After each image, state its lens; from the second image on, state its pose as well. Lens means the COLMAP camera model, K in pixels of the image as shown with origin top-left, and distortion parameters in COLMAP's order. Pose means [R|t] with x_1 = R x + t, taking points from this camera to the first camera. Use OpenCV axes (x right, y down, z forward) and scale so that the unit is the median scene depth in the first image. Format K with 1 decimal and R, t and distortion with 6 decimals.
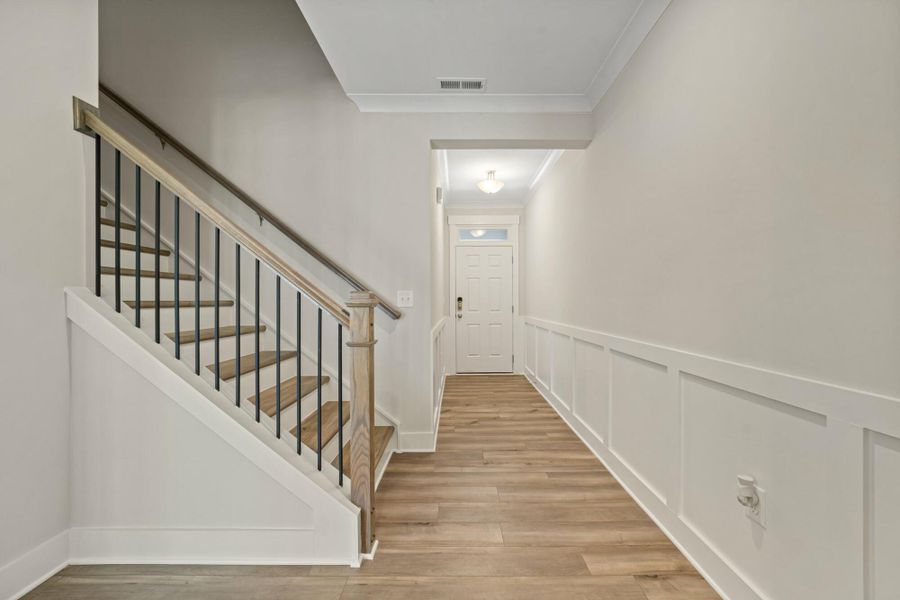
lens RADIAL K [[347.9, 0, 457.7], [0, 347.9, 301.2], [0, 0, 1]] dist [-0.023711, 0.006758]
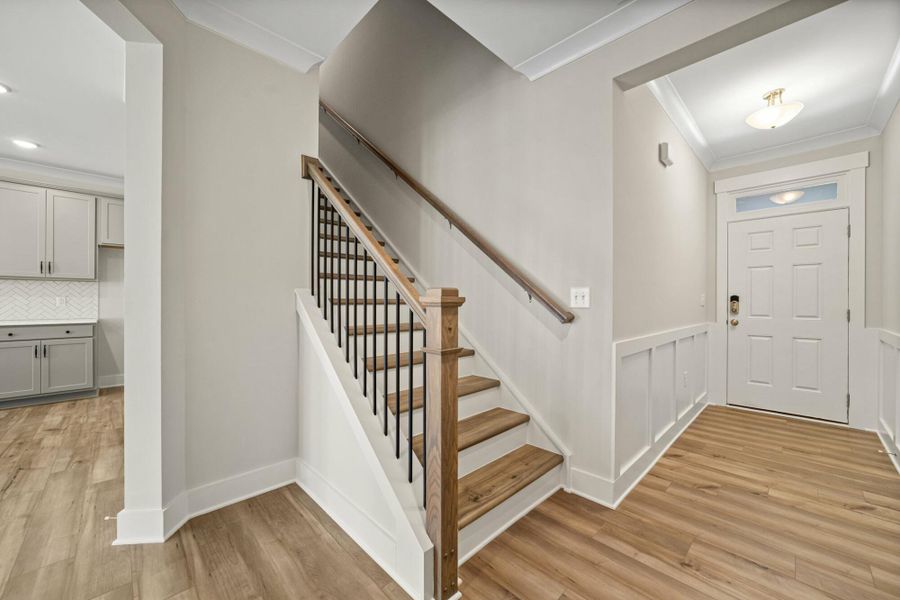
lens RADIAL K [[347.9, 0, 457.7], [0, 347.9, 301.2], [0, 0, 1]] dist [-0.023711, 0.006758]
pose [[0.703654, 0.006646, -0.710511, 0.207193], [-0.005026, 0.999978, 0.004375, -0.000137], [0.710525, 0.000493, 0.703672, 0.260634]]
